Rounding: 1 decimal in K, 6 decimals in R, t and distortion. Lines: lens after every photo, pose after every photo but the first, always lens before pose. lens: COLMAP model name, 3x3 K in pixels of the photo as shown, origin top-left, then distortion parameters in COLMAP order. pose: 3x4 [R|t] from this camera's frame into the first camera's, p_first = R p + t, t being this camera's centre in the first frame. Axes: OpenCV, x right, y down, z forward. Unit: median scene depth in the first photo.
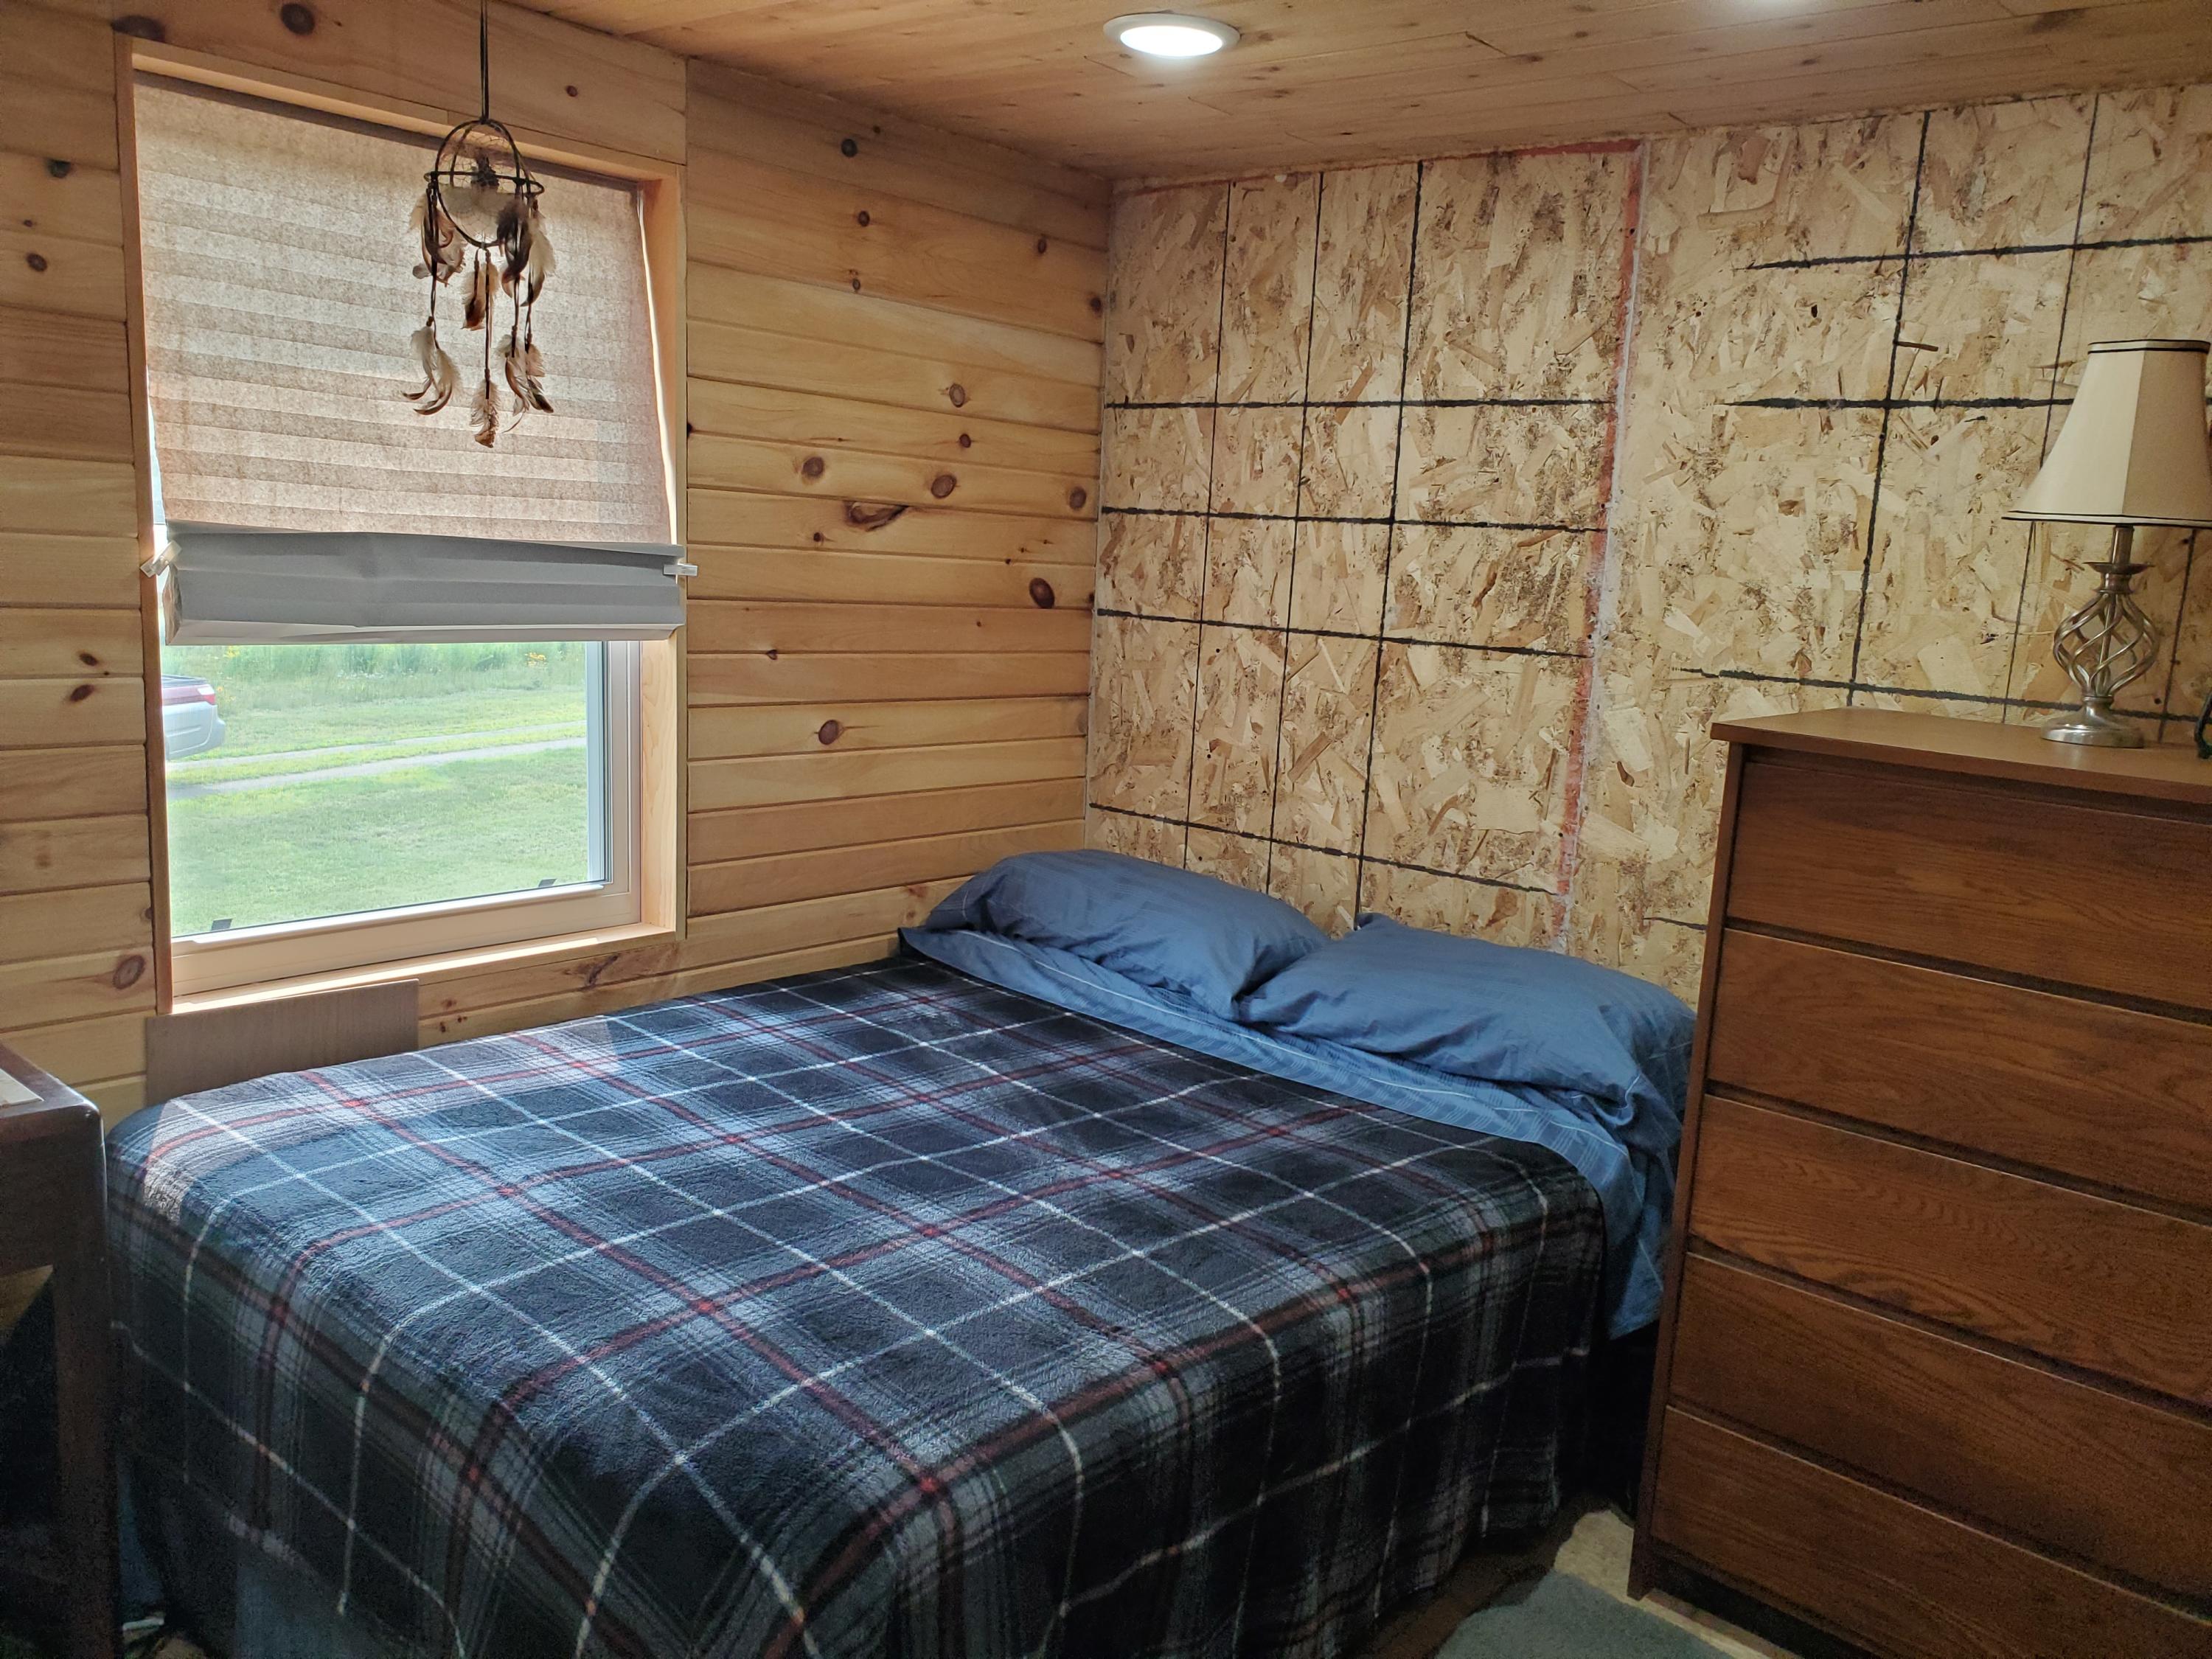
lens RADIAL K [[1737.2, 0, 1102.3], [0, 1737.2, 836.2], [0, 0, 1]] dist [0.044173, -0.026915]
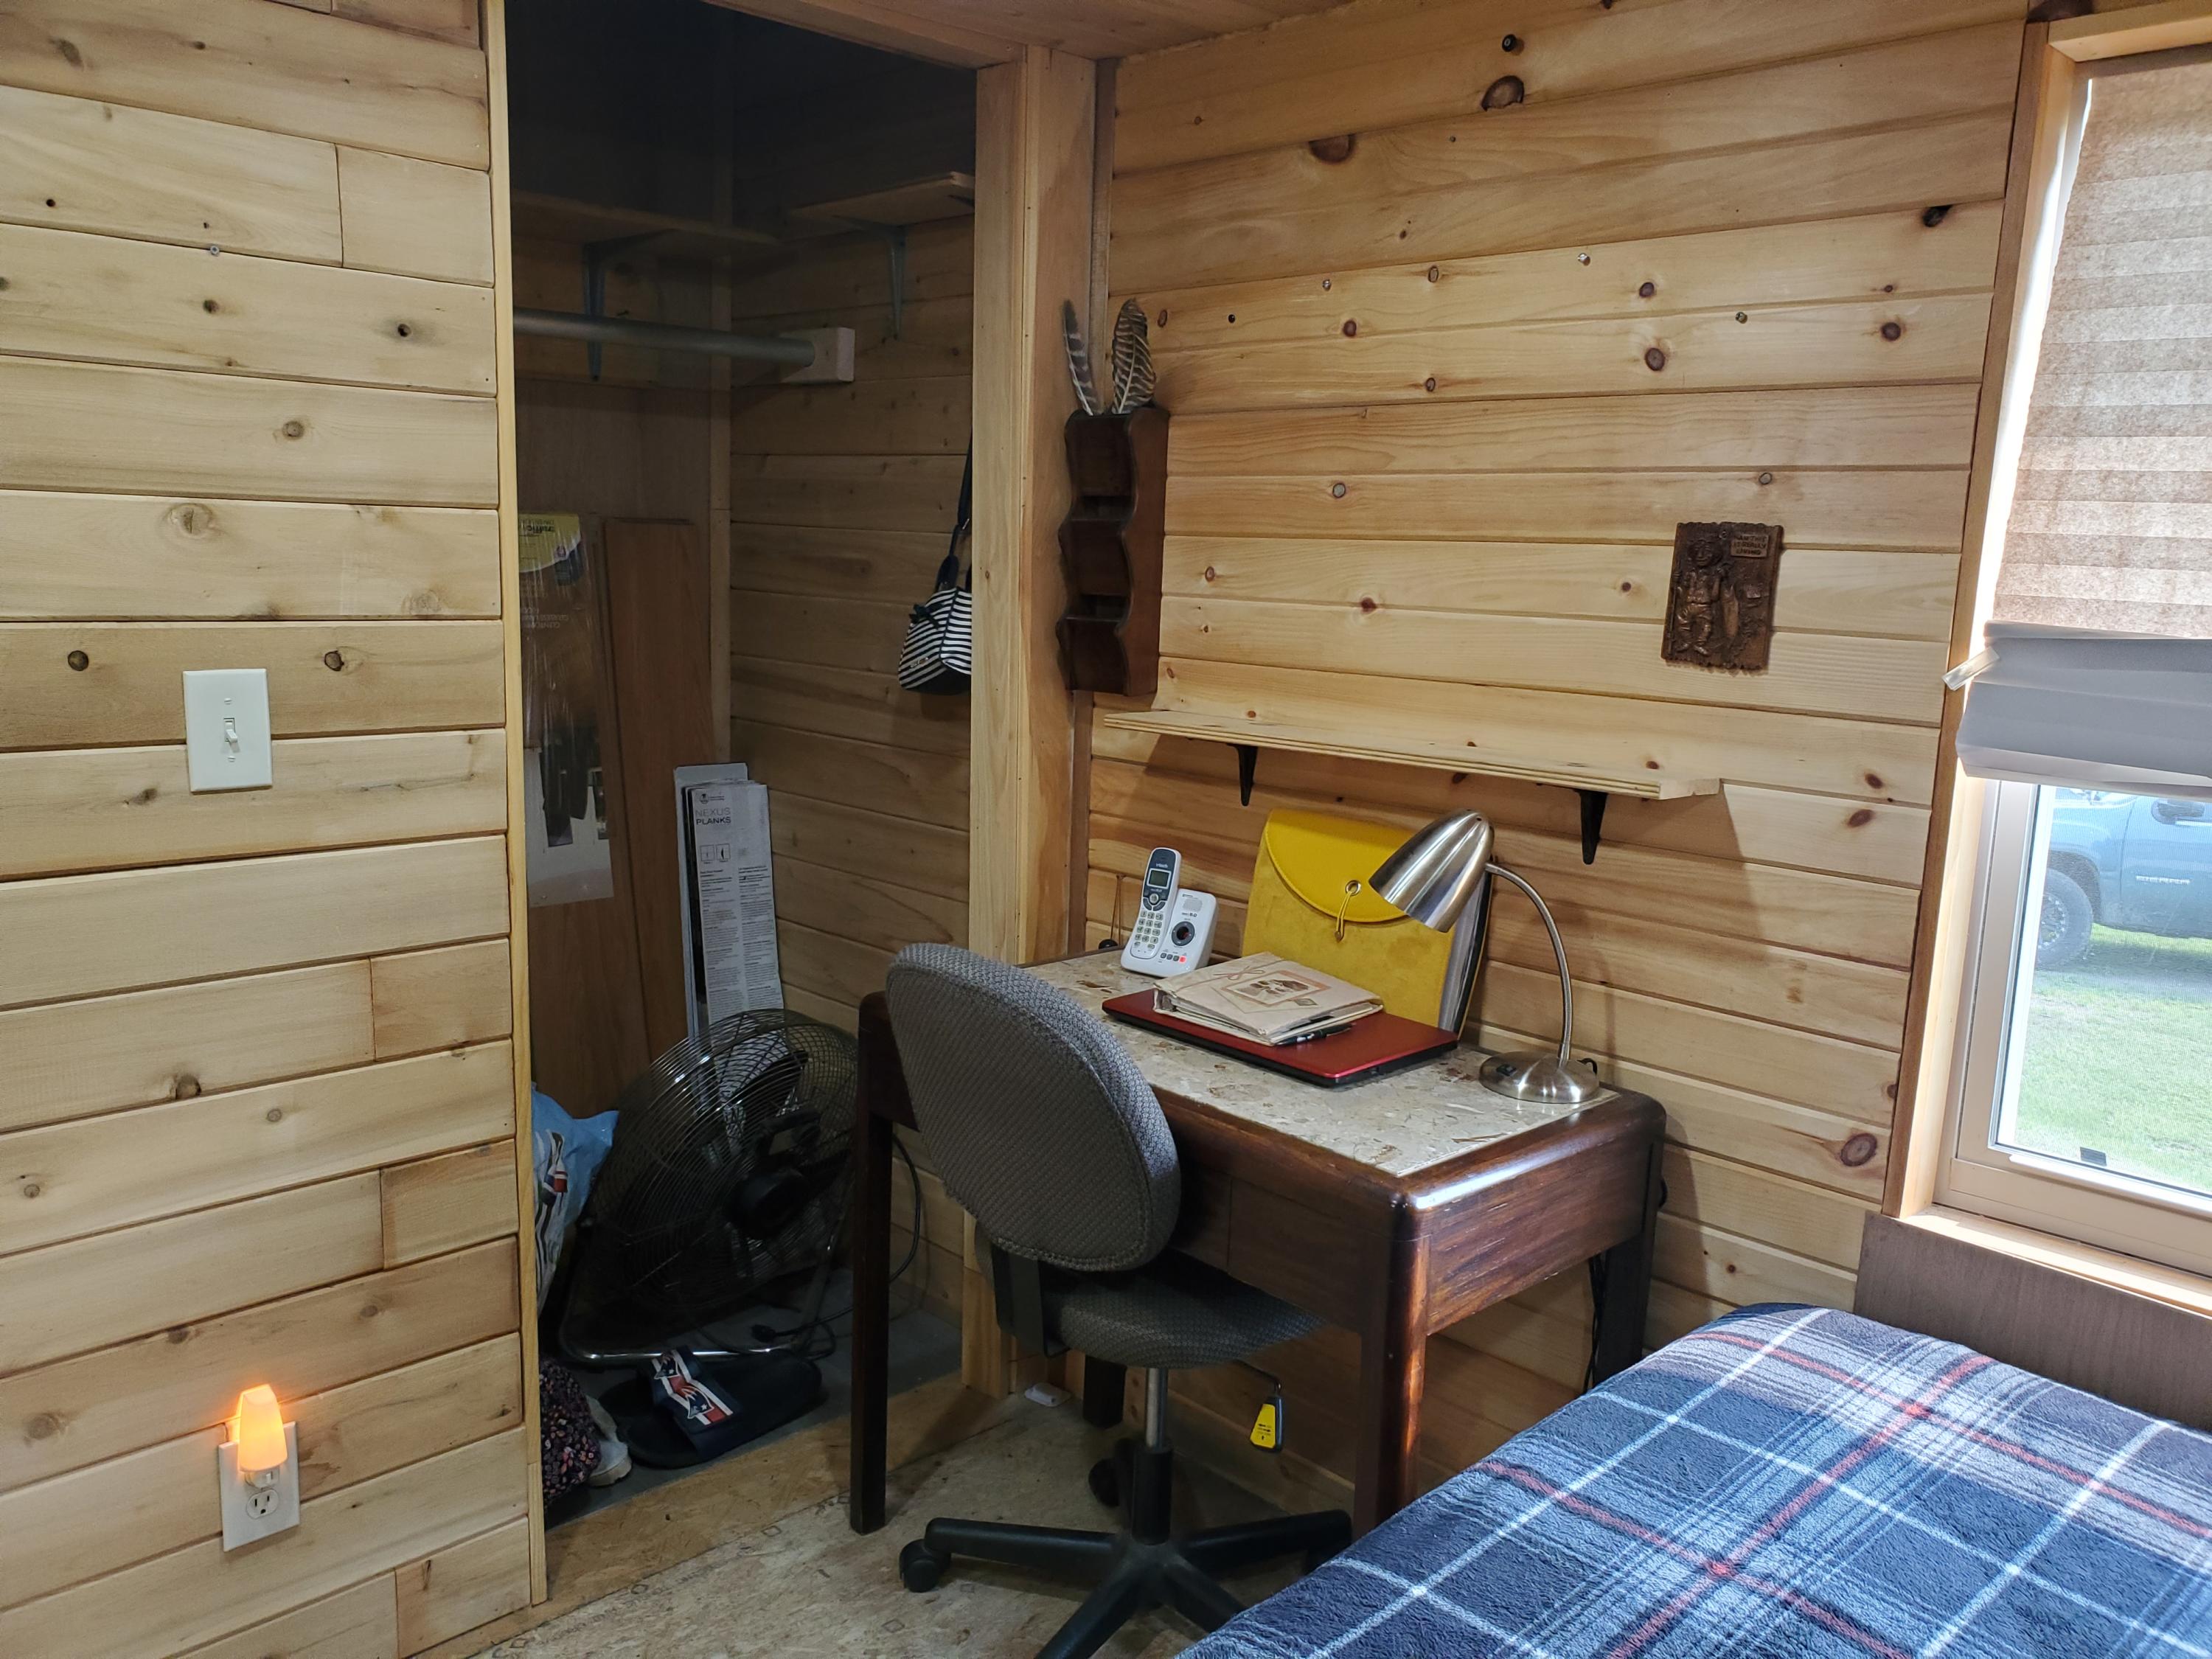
lens RADIAL K [[1737.2, 0, 1102.0], [0, 1737.2, 823.8], [0, 0, 1]] dist [0.044173, -0.026915]
pose [[-0.081549, 0.106200, -0.990995, 0.295405], [-0.200547, 0.972221, 0.120691, -0.103821], [0.976284, 0.208584, -0.057985, 0.658044]]
